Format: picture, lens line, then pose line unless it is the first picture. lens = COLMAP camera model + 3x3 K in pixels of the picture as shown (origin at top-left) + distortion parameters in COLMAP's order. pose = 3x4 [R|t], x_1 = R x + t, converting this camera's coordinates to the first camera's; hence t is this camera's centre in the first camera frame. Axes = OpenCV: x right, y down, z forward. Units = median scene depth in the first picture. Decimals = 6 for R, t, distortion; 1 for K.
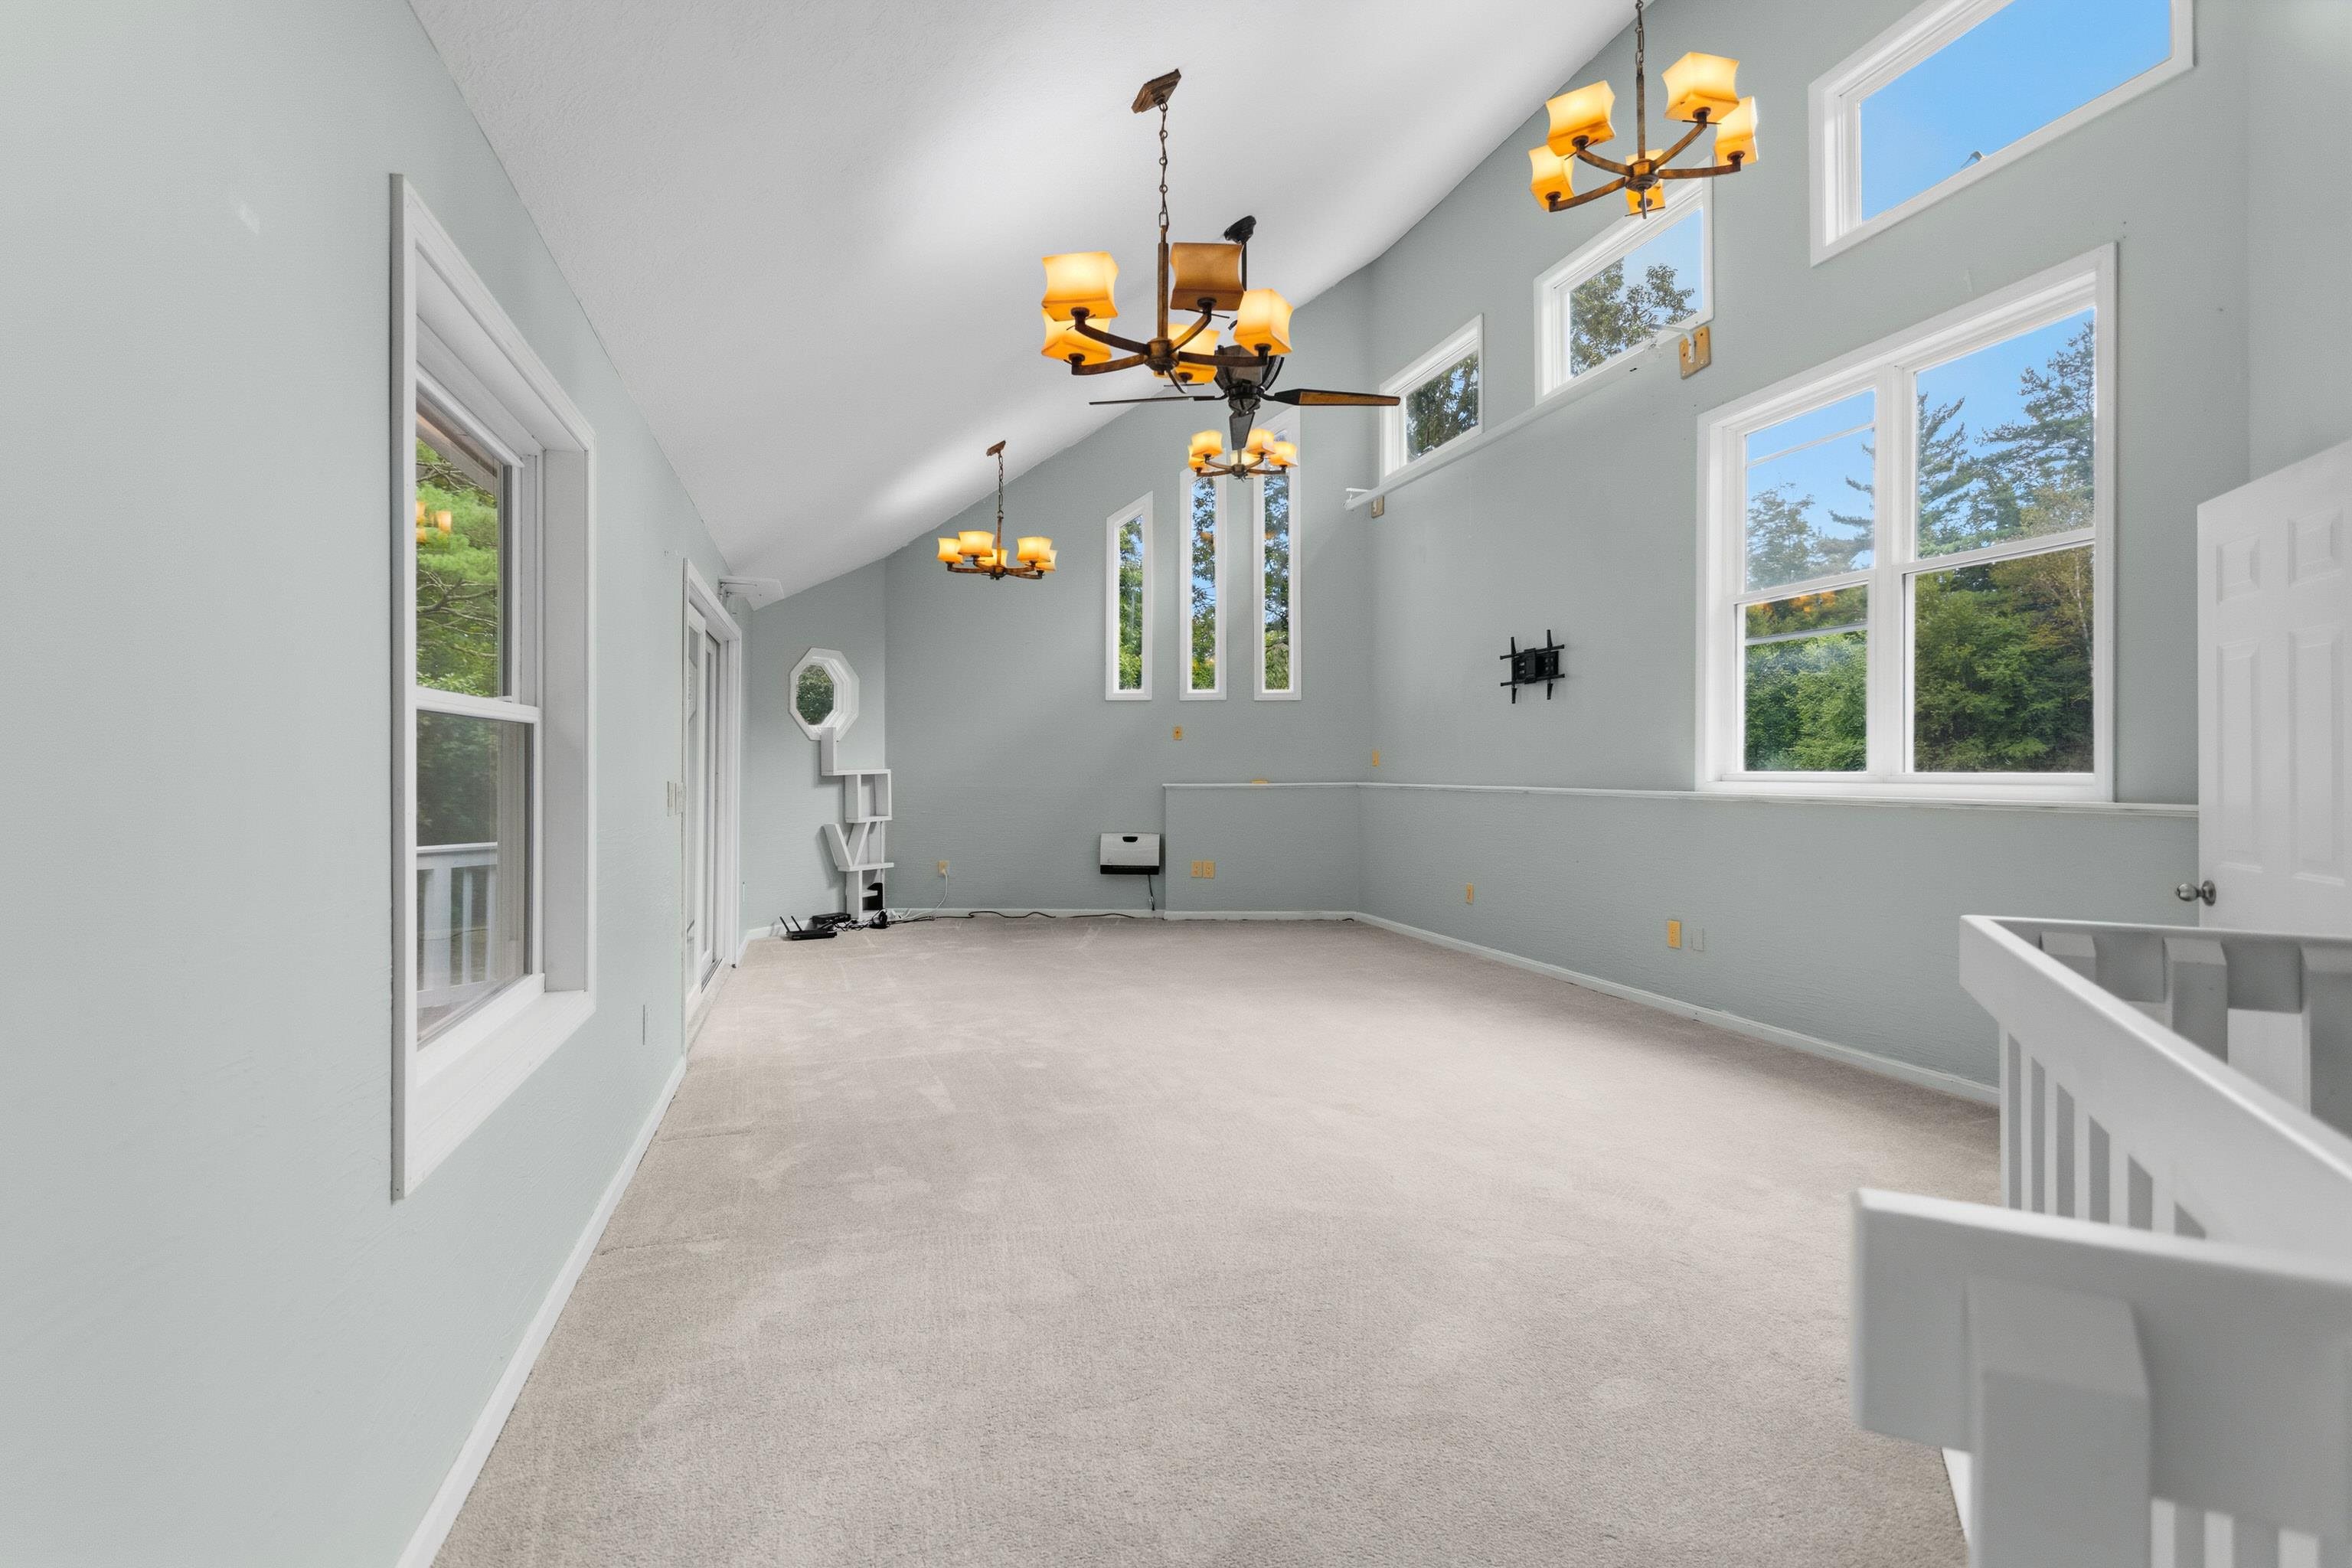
lens RADIAL K [[1116.7, 0, 1179.1], [0, 1116.7, 772.2], [0, 0, 1]] dist [0.001069, 0.001585]
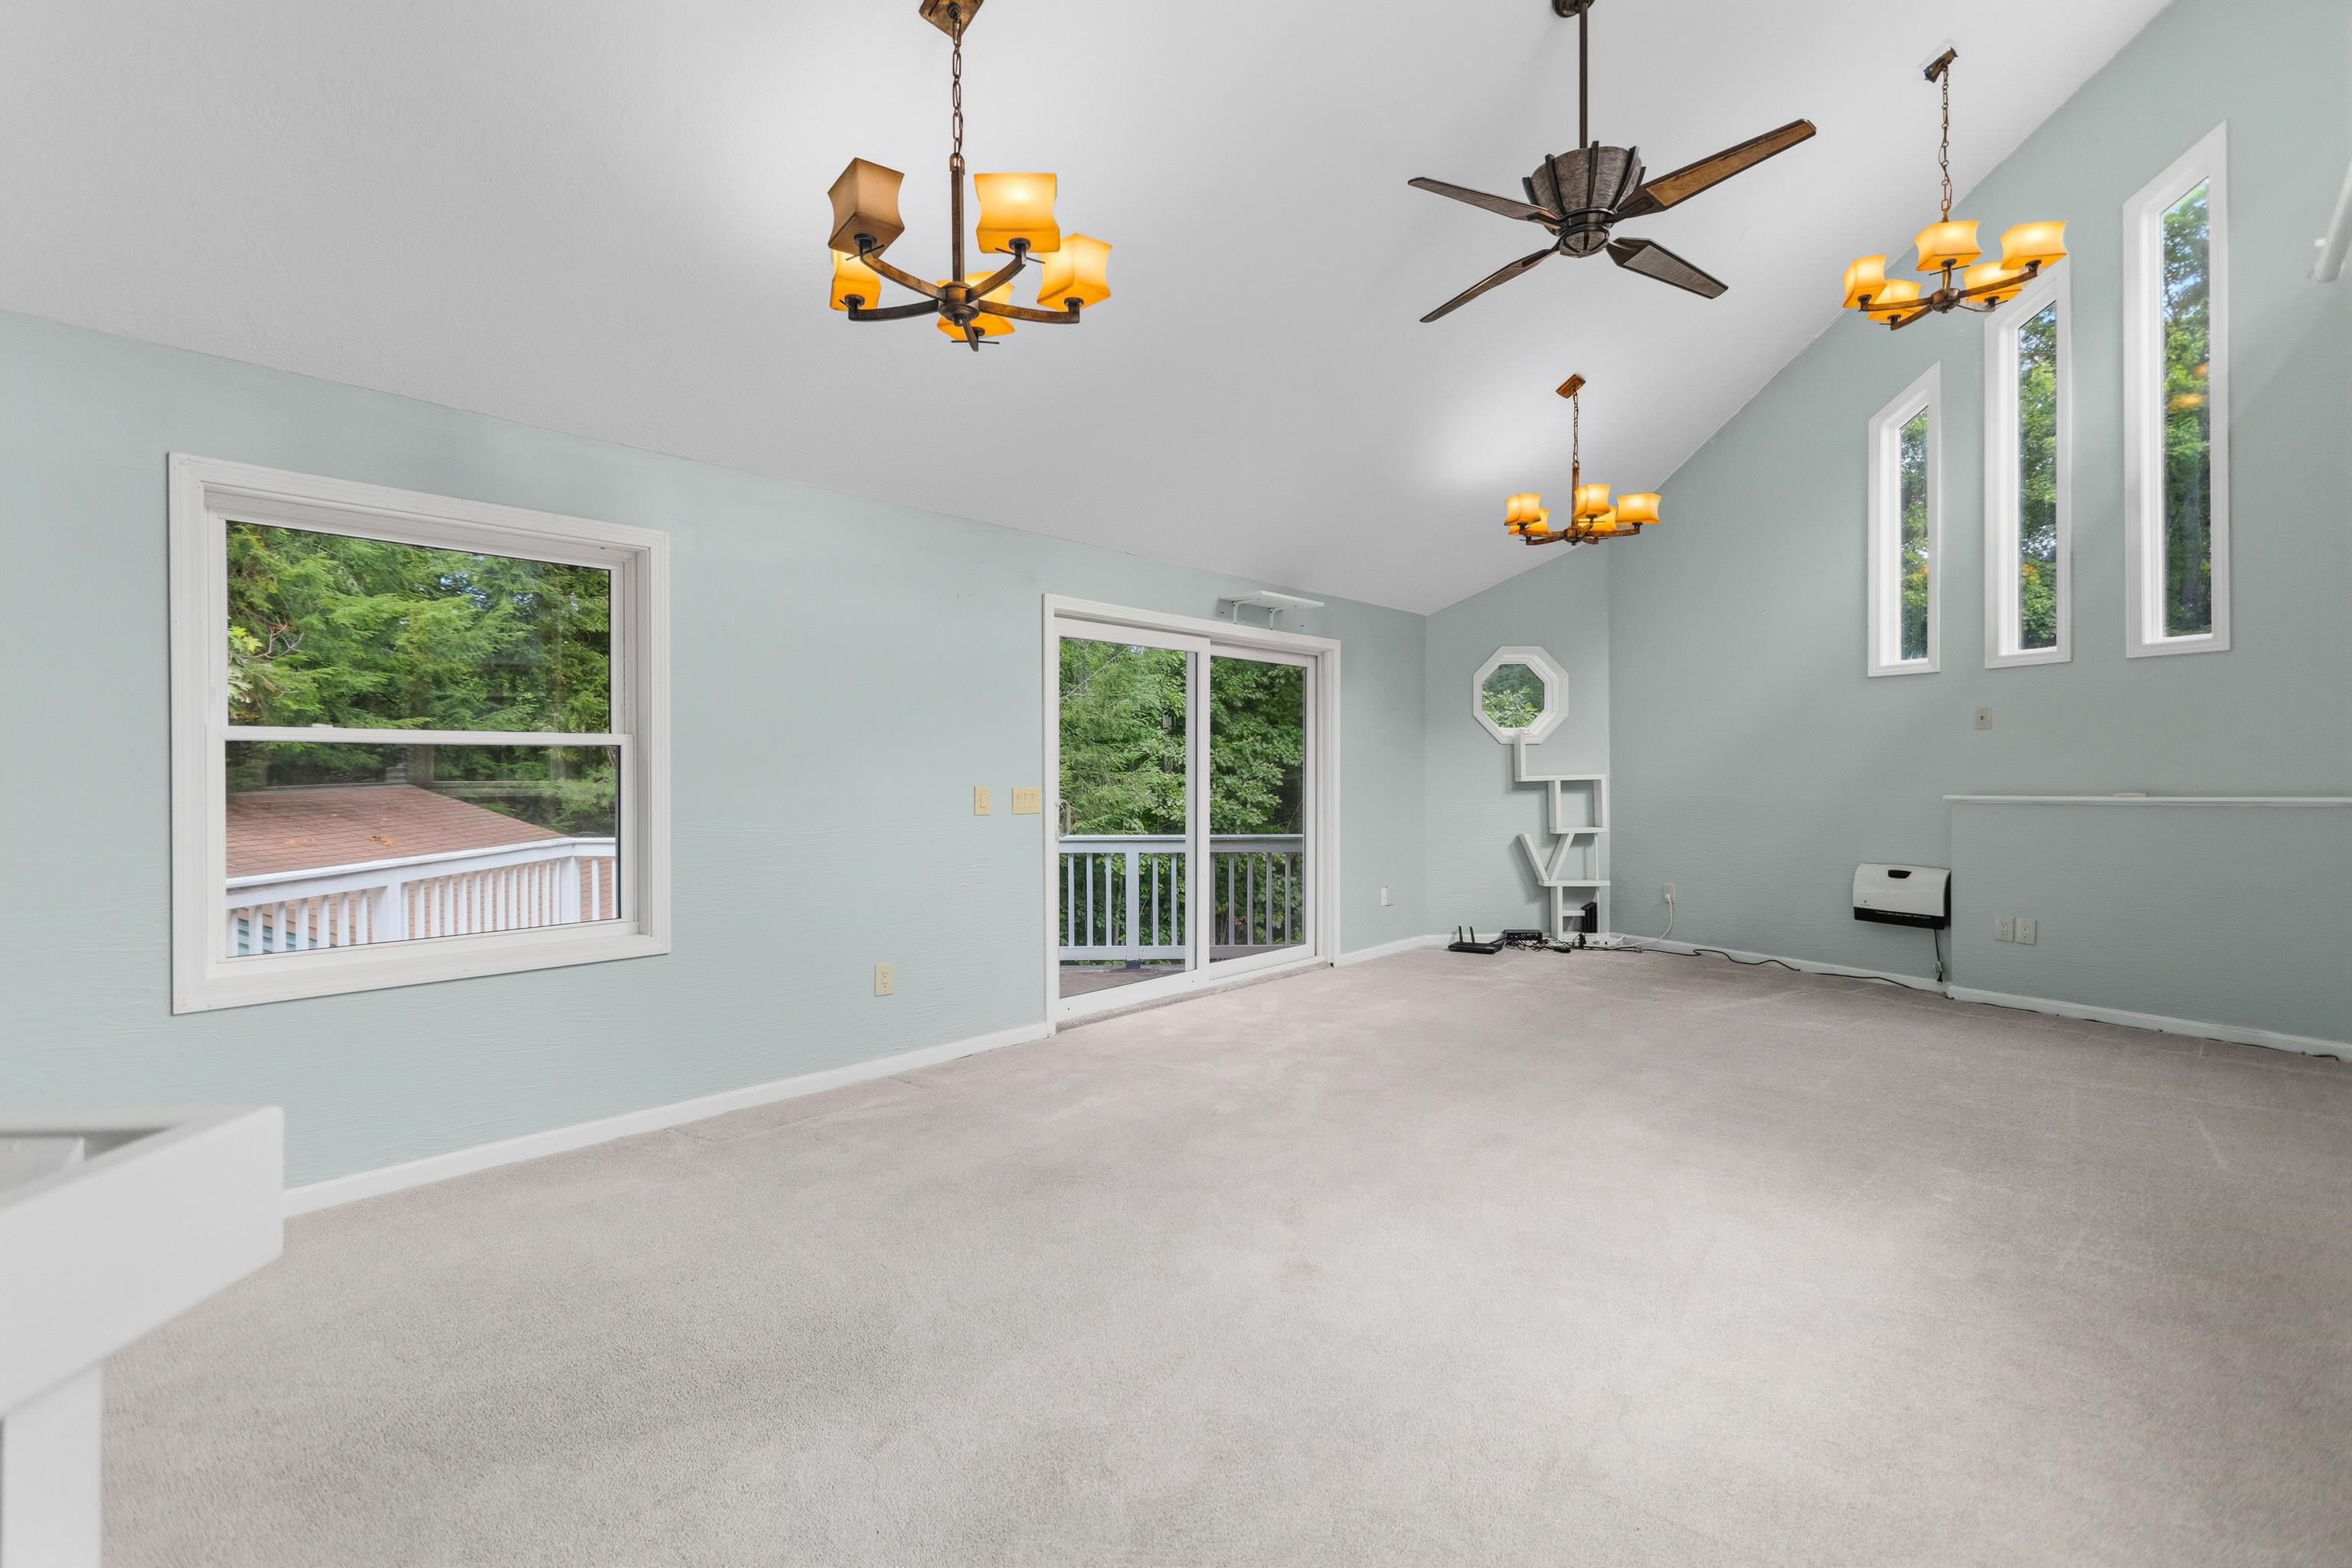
lens RADIAL K [[1116.7, 0, 1179.1], [0, 1116.7, 772.2], [0, 0, 1]] dist [0.001069, 0.001585]
pose [[0.529639, -0.003594, -0.848216, 0.313745], [0.001798, 0.999994, -0.003115, -0.002235], [0.848221, 0.000125, 0.529642, 0.254308]]
